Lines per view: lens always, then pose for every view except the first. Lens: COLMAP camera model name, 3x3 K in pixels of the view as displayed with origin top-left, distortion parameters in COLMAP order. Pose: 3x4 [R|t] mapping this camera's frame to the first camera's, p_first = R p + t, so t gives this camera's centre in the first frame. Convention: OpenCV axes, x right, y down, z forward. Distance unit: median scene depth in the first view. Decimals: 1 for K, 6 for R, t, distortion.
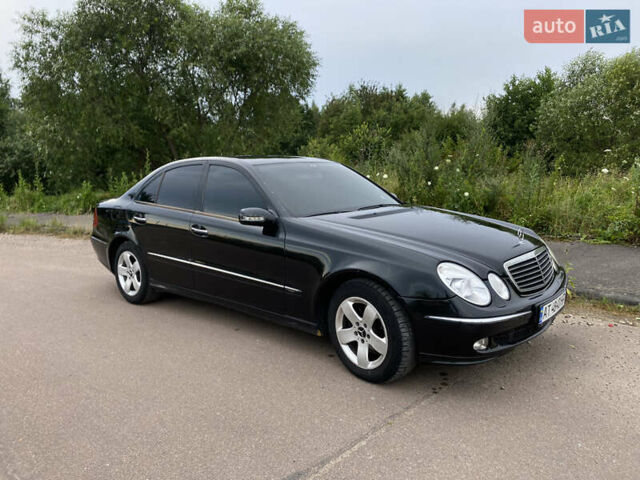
lens RADIAL K [[515.3, 0, 320.4], [0, 515.3, 240.8], [0, 0, 1]] dist [0.060659, -0.025764]
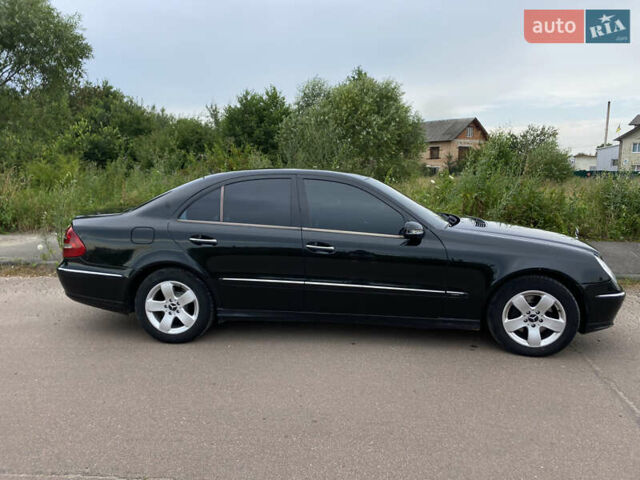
lens RADIAL K [[515.3, 0, 321.0], [0, 515.3, 240.4], [0, 0, 1]] dist [0.060659, -0.025764]
pose [[0.801317, -0.065825, 0.594608, -1.014066], [0.069229, 0.997454, 0.017125, -0.063045], [-0.594221, 0.027441, 0.803833, 0.286888]]
